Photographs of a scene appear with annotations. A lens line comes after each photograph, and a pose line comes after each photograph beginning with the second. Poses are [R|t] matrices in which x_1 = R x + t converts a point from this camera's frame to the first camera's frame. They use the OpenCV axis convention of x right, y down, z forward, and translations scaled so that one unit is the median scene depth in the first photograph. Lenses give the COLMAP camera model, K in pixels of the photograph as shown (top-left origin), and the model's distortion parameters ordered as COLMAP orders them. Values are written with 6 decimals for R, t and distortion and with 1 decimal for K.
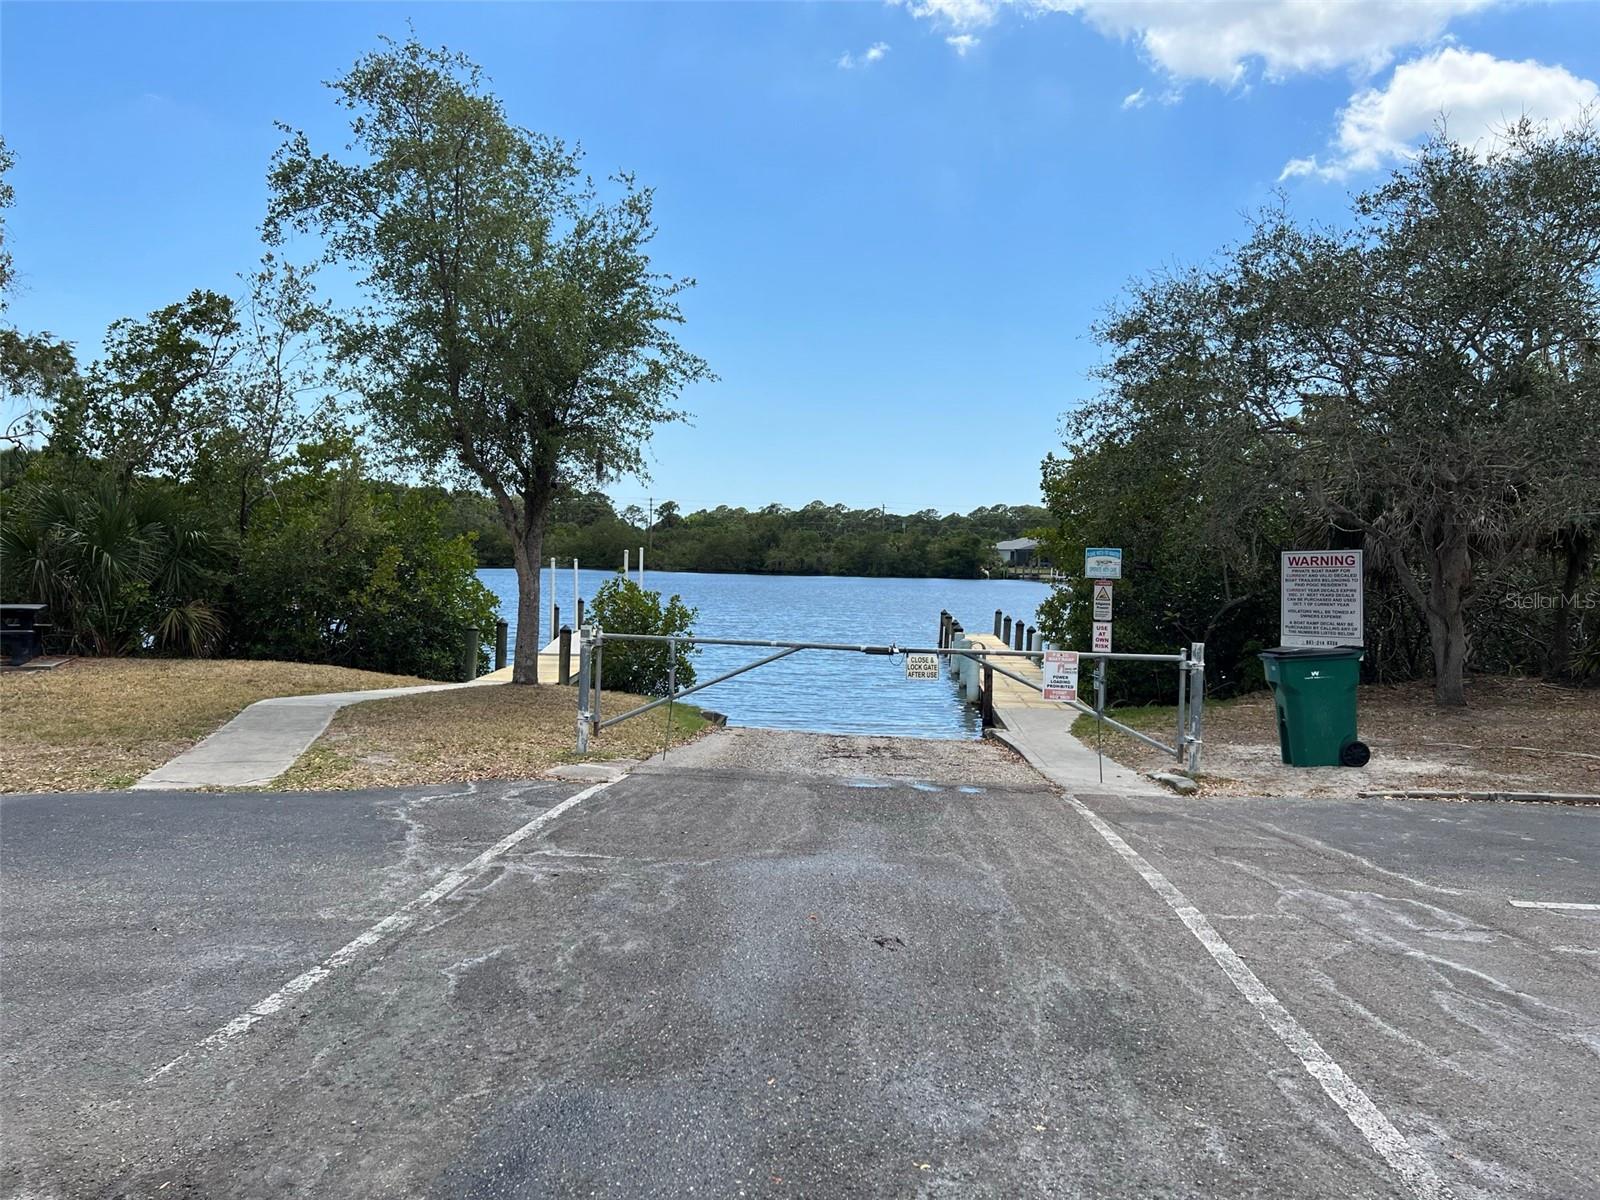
lens RADIAL K [[1280.4, 0, 800.0], [0, 1280.4, 600.0], [0, 0, 1]] dist [0.138254, -0.095834]
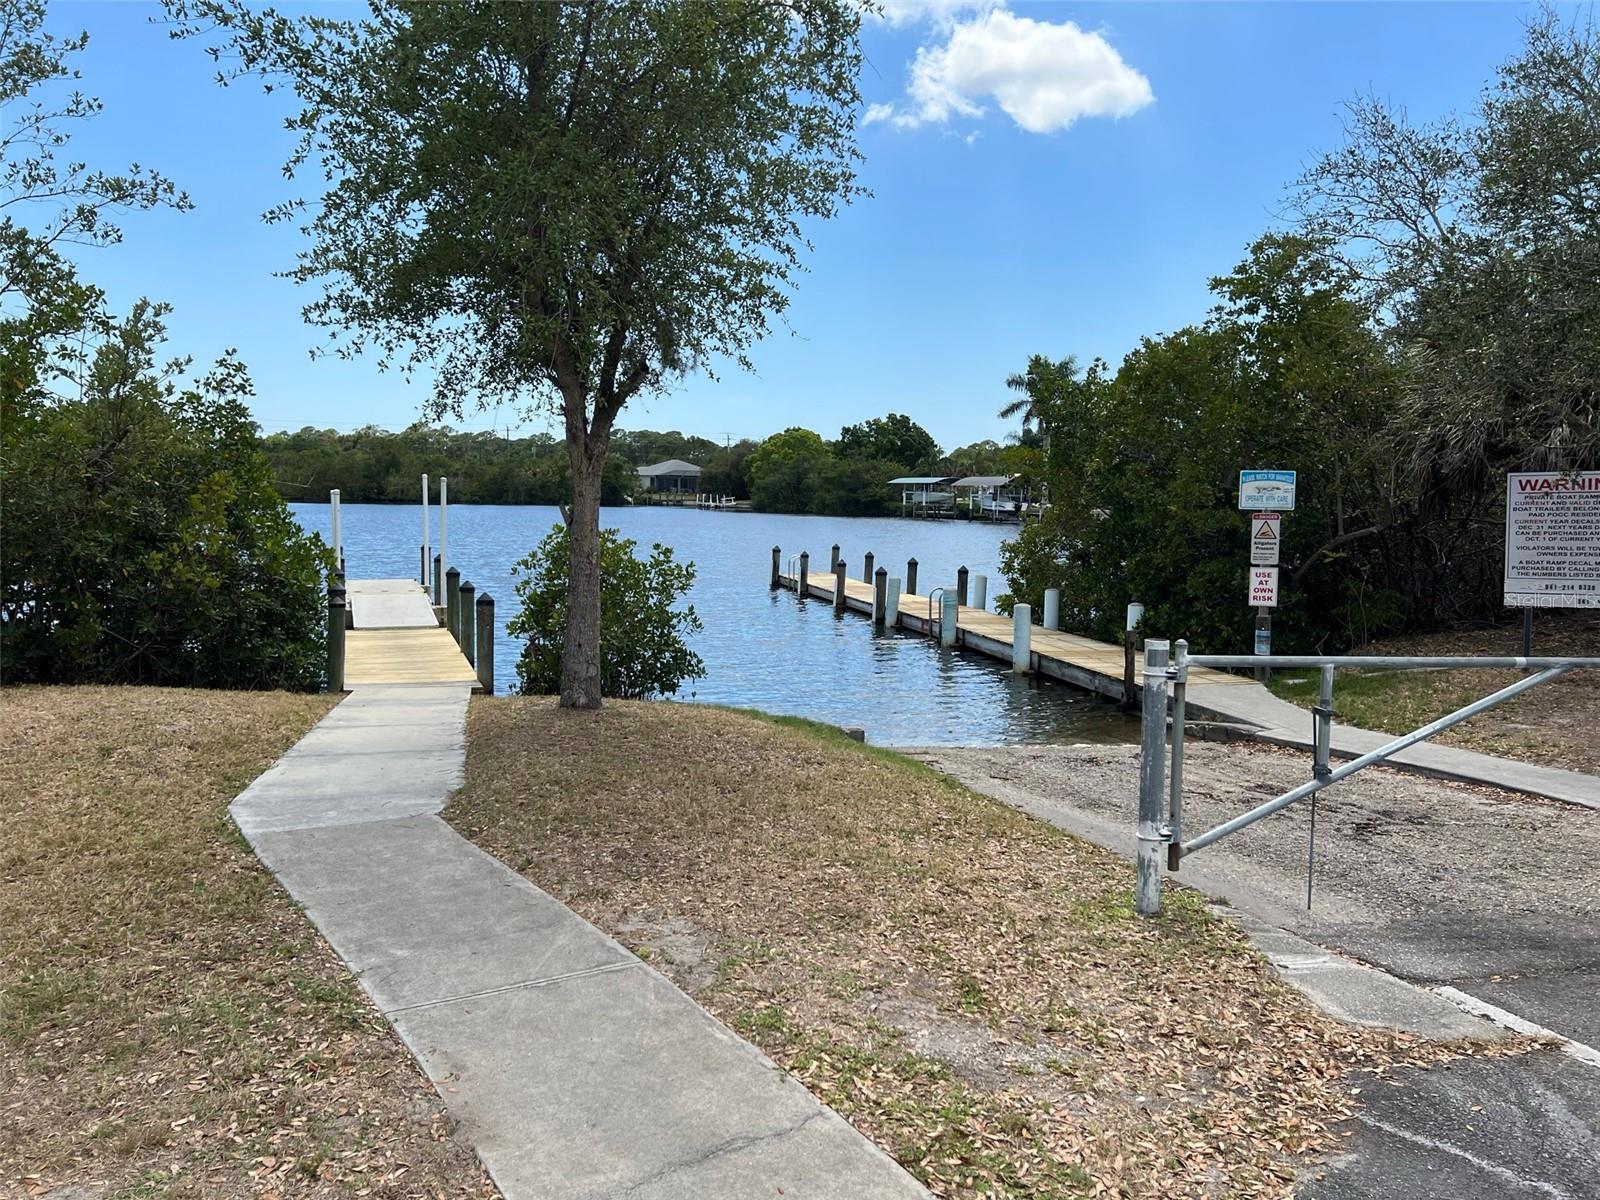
lens RADIAL K [[1237.3, 0, 800.0], [0, 1237.3, 600.0], [0, 0, 1]] dist [0.080203, -0.086037]
pose [[0.939467, -0.039617, 0.340341, -0.222342], [0.018816, 0.997759, 0.064204, -0.012908], [-0.342122, -0.053913, 0.938108, 0.312563]]
